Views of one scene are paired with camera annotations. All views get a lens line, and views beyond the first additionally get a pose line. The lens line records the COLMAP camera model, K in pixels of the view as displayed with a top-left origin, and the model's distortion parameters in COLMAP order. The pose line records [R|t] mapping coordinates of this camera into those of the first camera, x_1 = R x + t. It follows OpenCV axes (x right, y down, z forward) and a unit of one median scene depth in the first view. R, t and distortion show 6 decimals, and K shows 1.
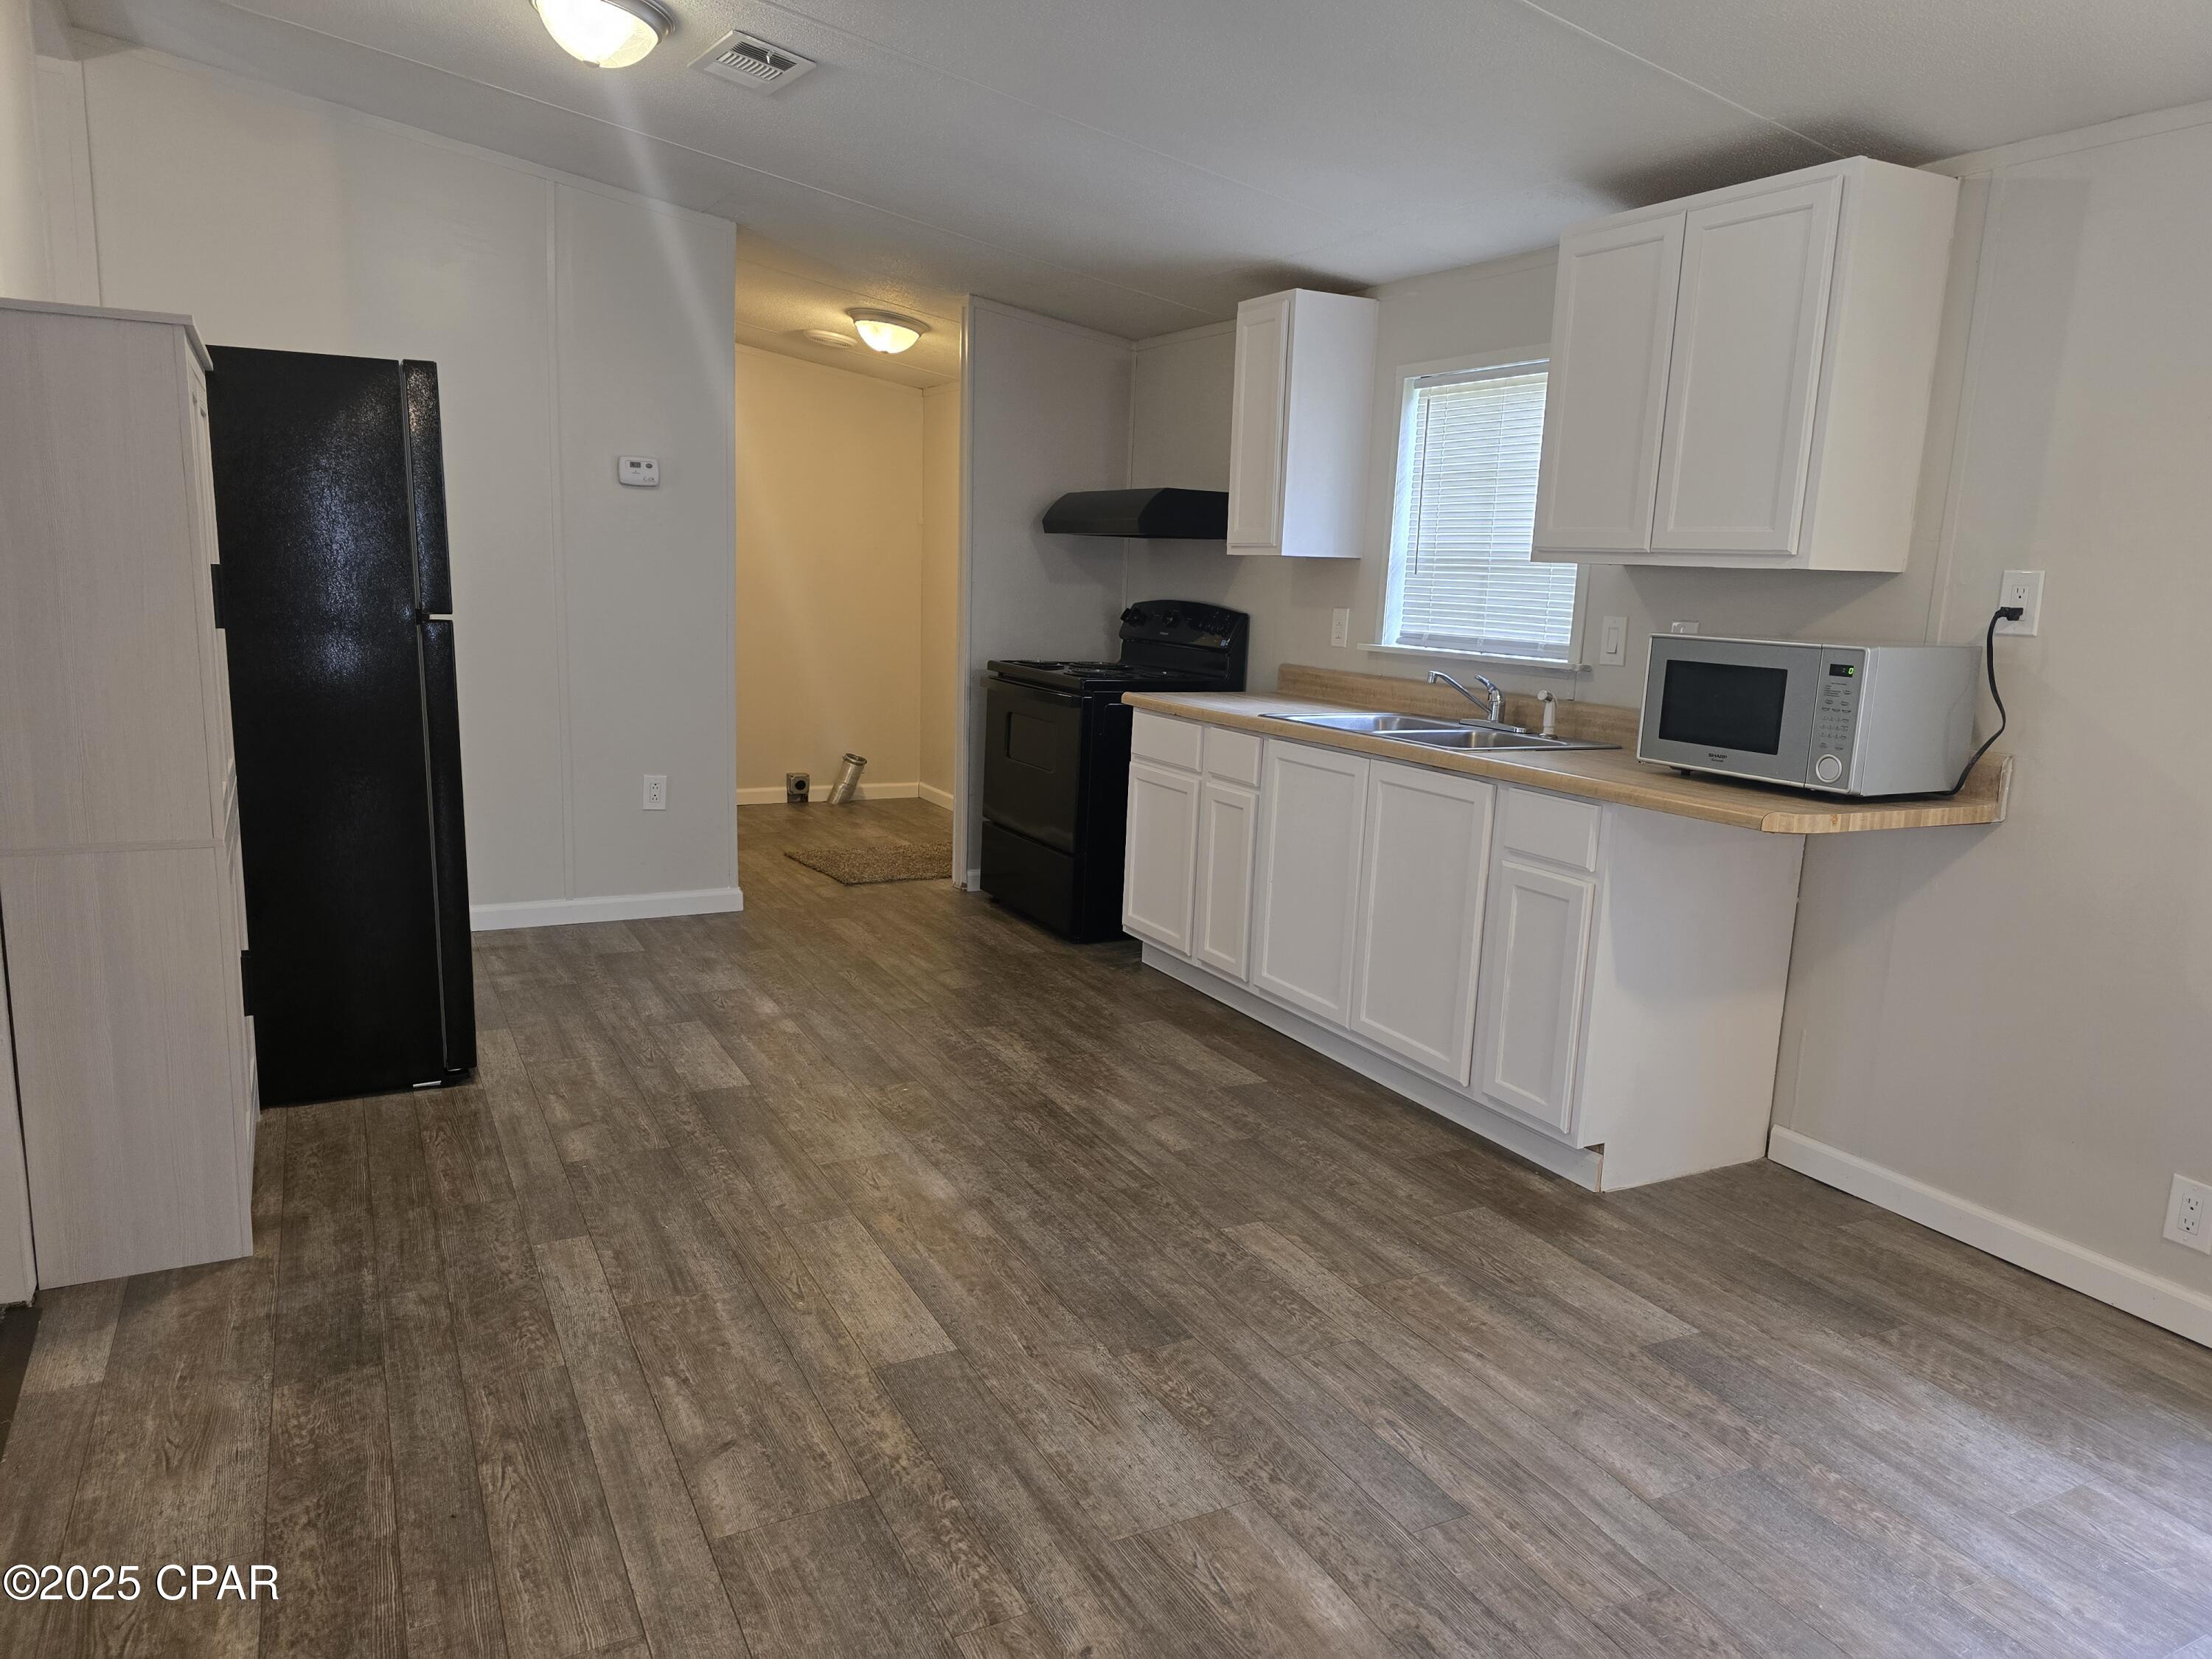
lens RADIAL K [[1481.8, 0, 1119.5], [0, 1481.8, 846.4], [0, 0, 1]] dist [0.049489, -0.044333]
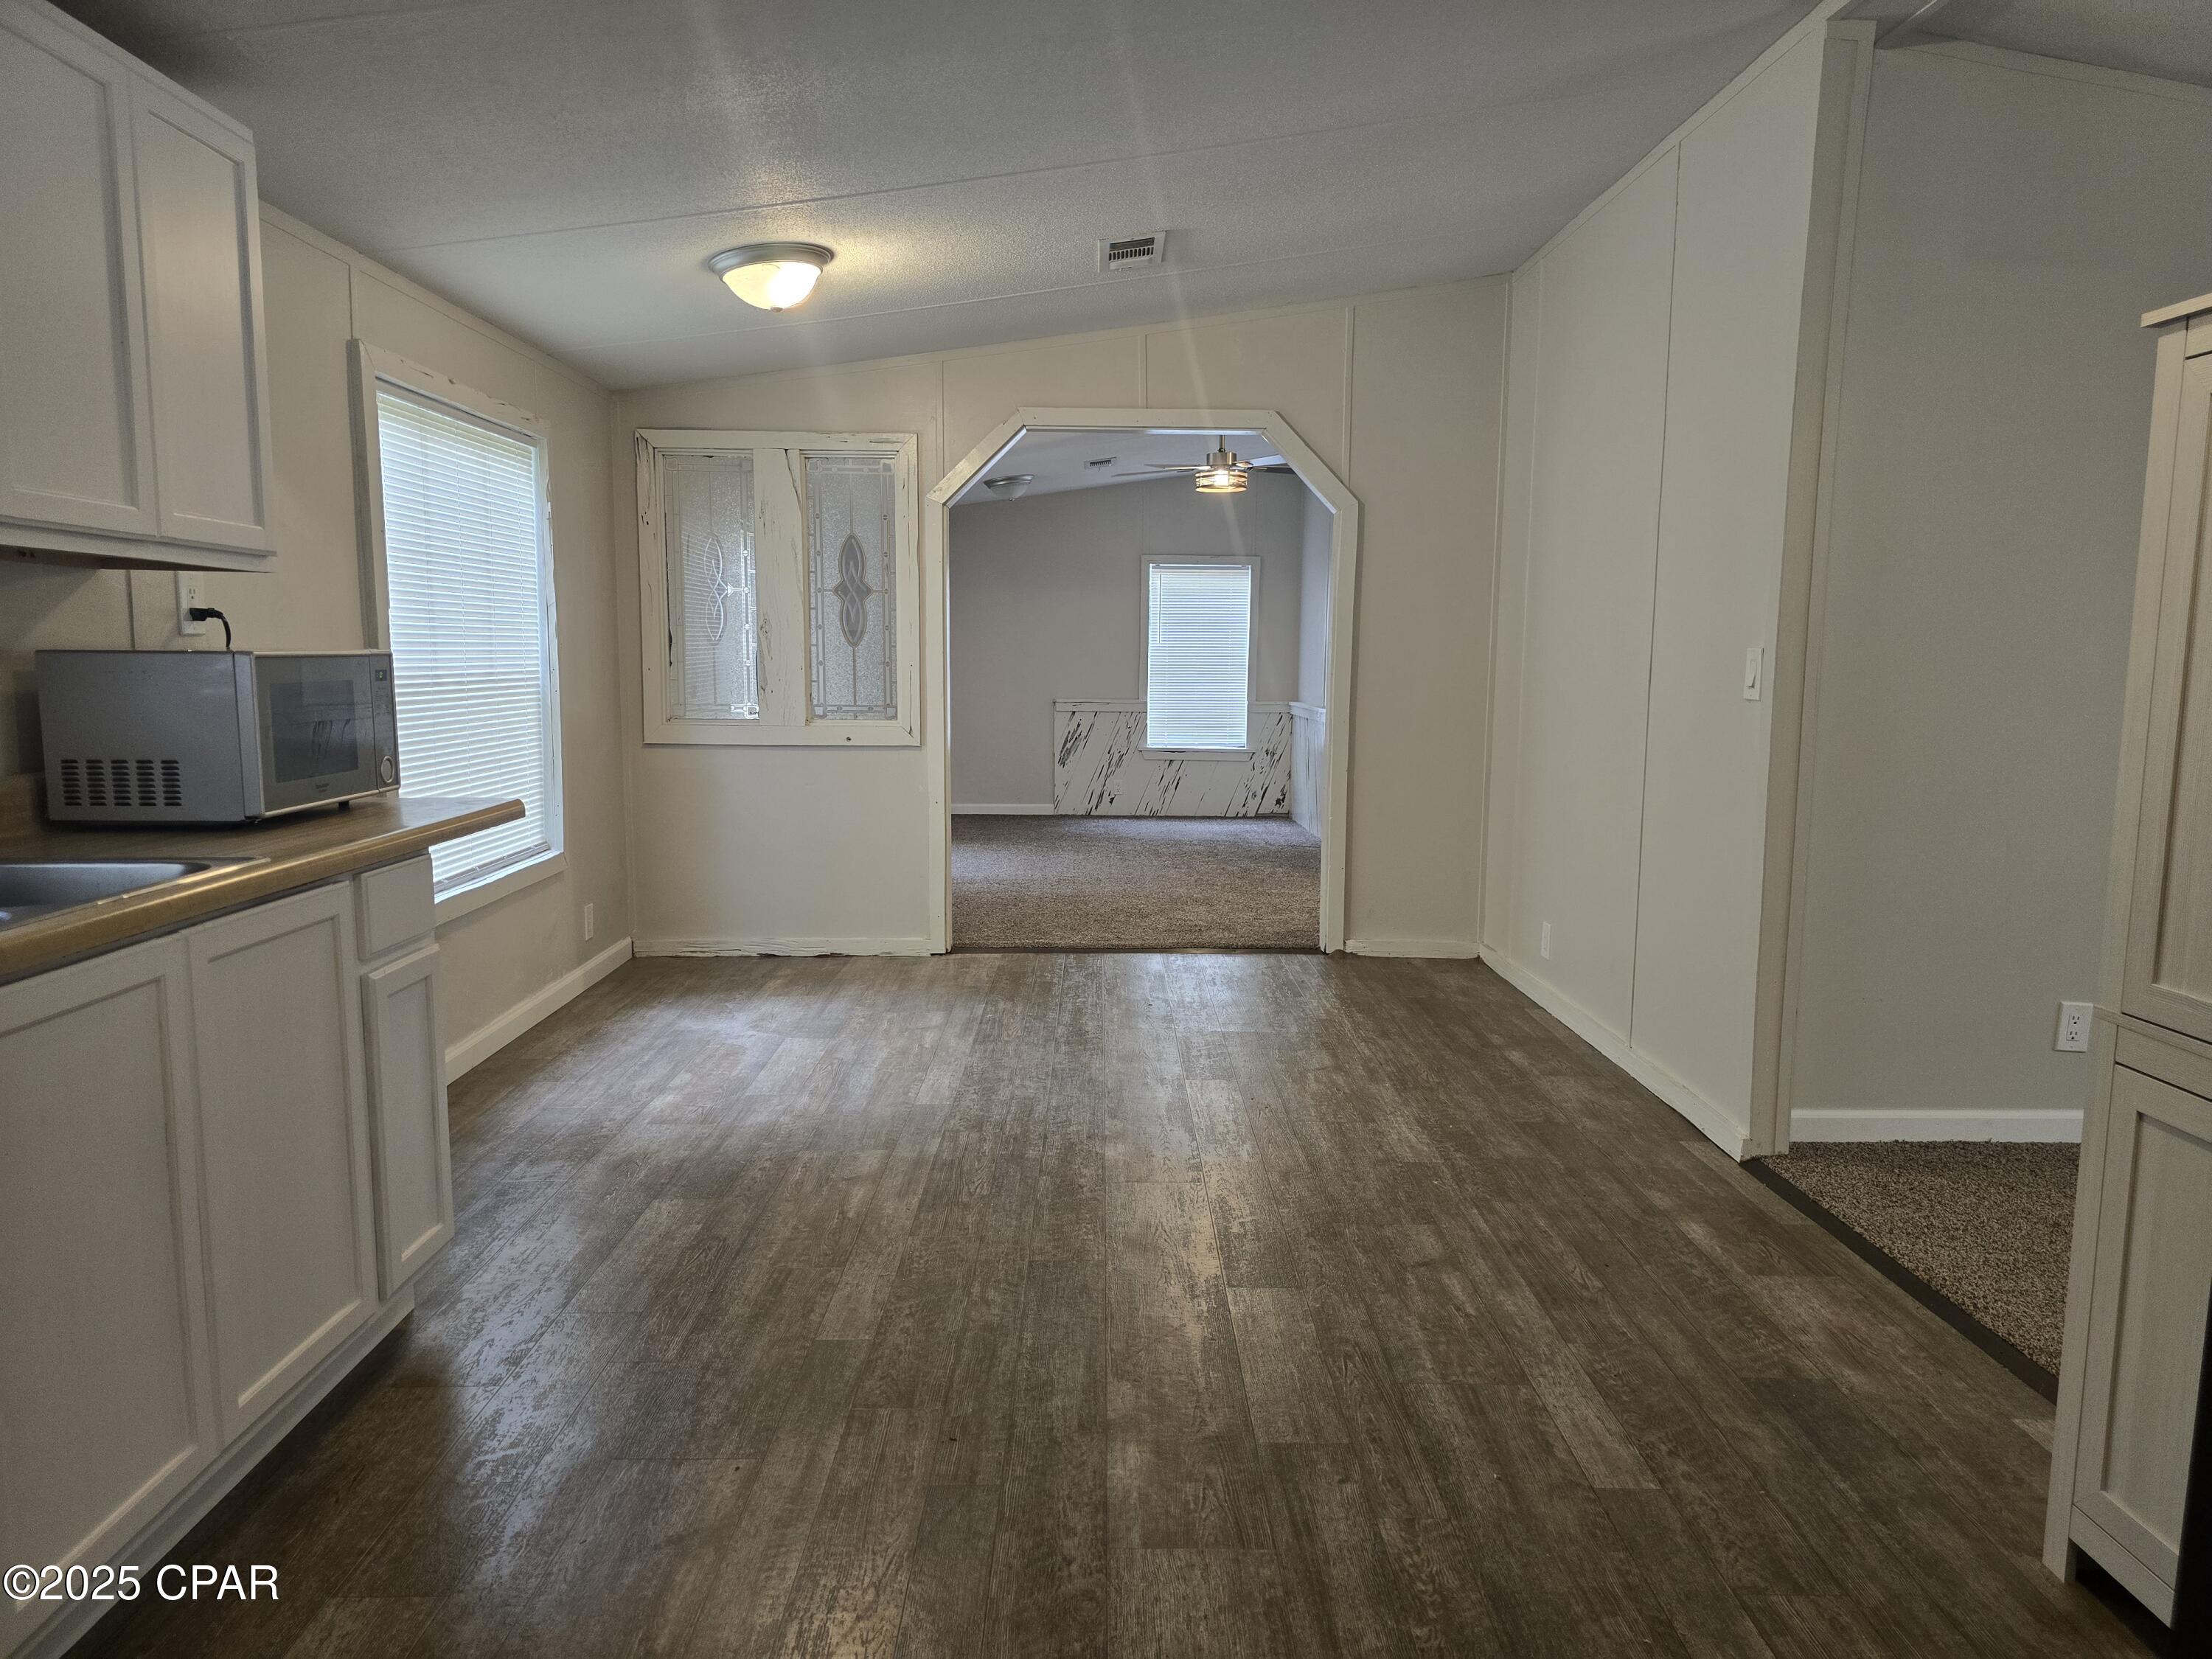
lens RADIAL K [[1481.8, 0, 1124.5], [0, 1481.8, 833.0], [0, 0, 1]] dist [0.049489, -0.044333]
pose [[-0.891642, -0.100719, 0.441395, -0.490752], [0.040622, 0.953210, 0.299566, -0.331581], [-0.450914, 0.285036, -0.845831, 1.831501]]
